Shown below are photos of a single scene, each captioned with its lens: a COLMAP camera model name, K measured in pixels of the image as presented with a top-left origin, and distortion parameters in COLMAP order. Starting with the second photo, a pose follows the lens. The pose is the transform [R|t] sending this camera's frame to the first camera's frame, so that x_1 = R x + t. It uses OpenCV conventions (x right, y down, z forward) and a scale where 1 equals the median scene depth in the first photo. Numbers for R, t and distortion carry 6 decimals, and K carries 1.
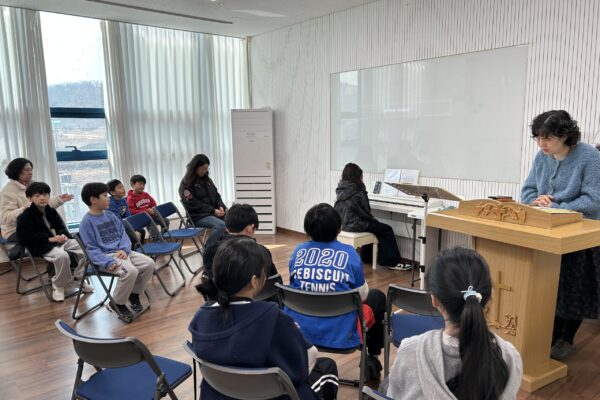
lens RADIAL K [[426.8, 0, 300.0], [0, 426.8, 200.0], [0, 0, 1]] dist [0.003953, -0.000115]
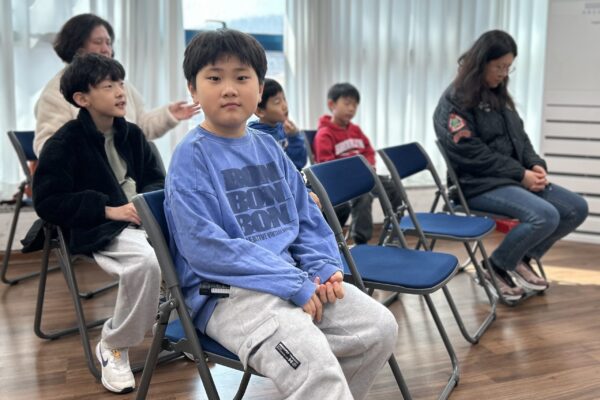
lens RADIAL K [[440.6, 0, 300.0], [0, 440.6, 200.0], [0, 0, 1]] dist [-0.002398, -0.007504]
pose [[0.918744, 0.078089, -0.387056, -0.233185], [-0.065956, 0.996827, 0.044553, 0.045363], [0.389307, -0.015404, 0.920979, 0.557297]]
